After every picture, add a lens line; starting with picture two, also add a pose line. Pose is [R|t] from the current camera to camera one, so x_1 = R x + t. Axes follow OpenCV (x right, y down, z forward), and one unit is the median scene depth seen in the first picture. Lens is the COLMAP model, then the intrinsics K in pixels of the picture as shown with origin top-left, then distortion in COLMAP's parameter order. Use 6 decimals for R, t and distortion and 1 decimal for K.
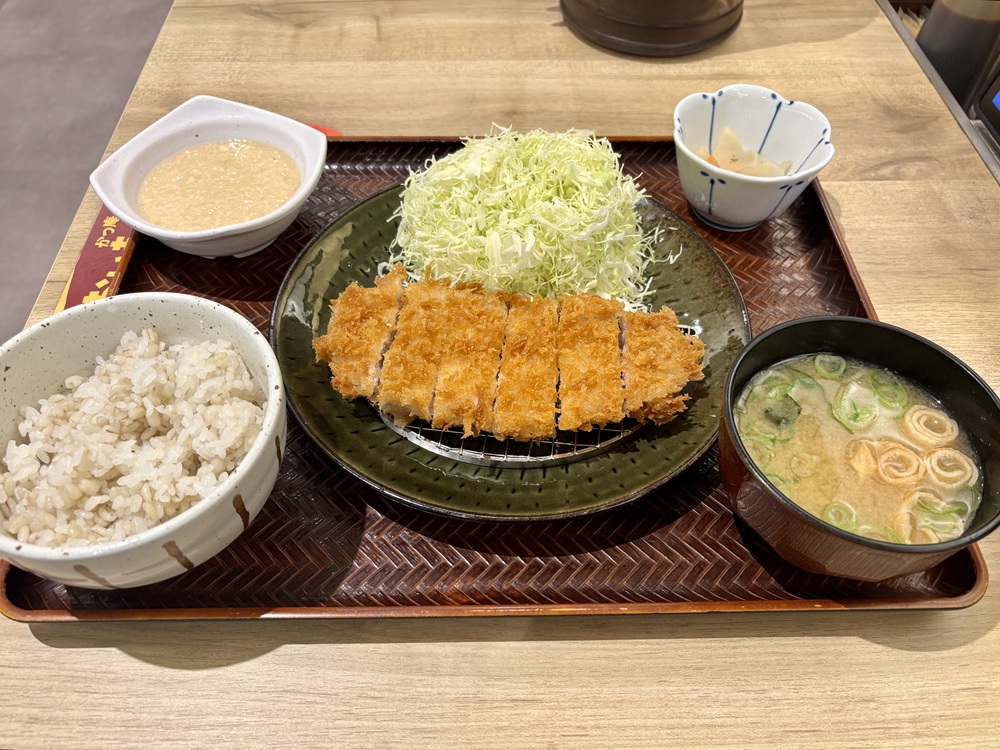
lens RADIAL K [[771.9, 0, 500.0], [0, 771.9, 375.0], [0, 0, 1]] dist [-0.000046, -0.001049]
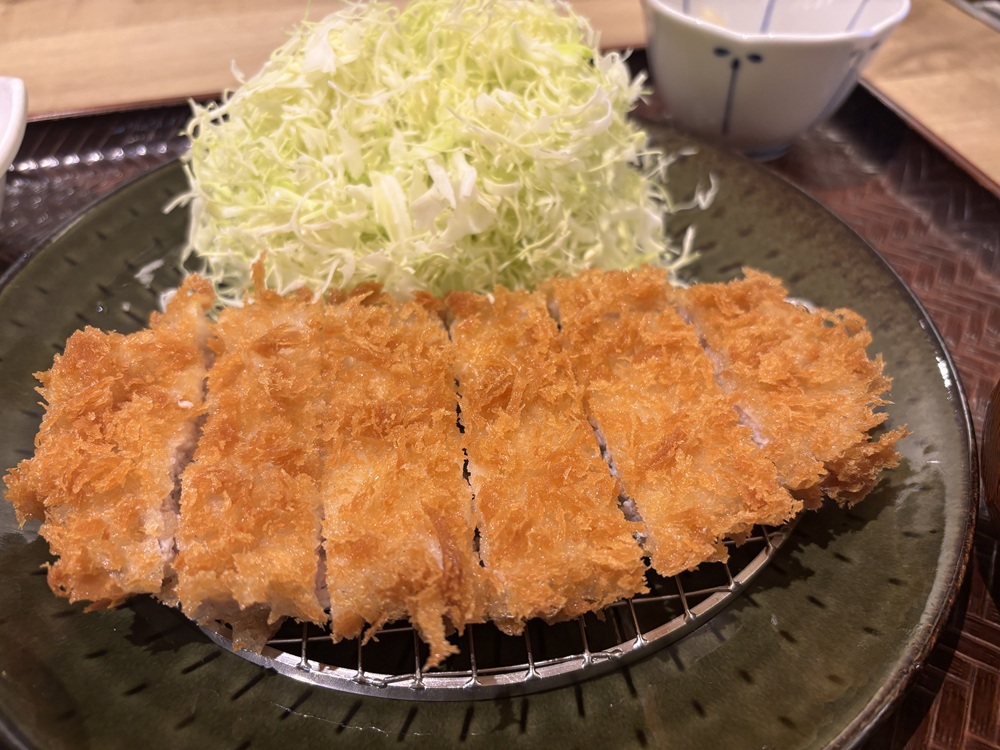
lens RADIAL K [[788.4, 0, 500.0], [0, 788.4, 375.0], [0, 0, 1]] dist [-0.040180, -0.002409]
pose [[0.968271, -0.184118, 0.168971, -0.046390], [0.199291, 0.976864, -0.077584, -0.013115], [-0.150778, 0.108797, 0.982563, 0.554924]]
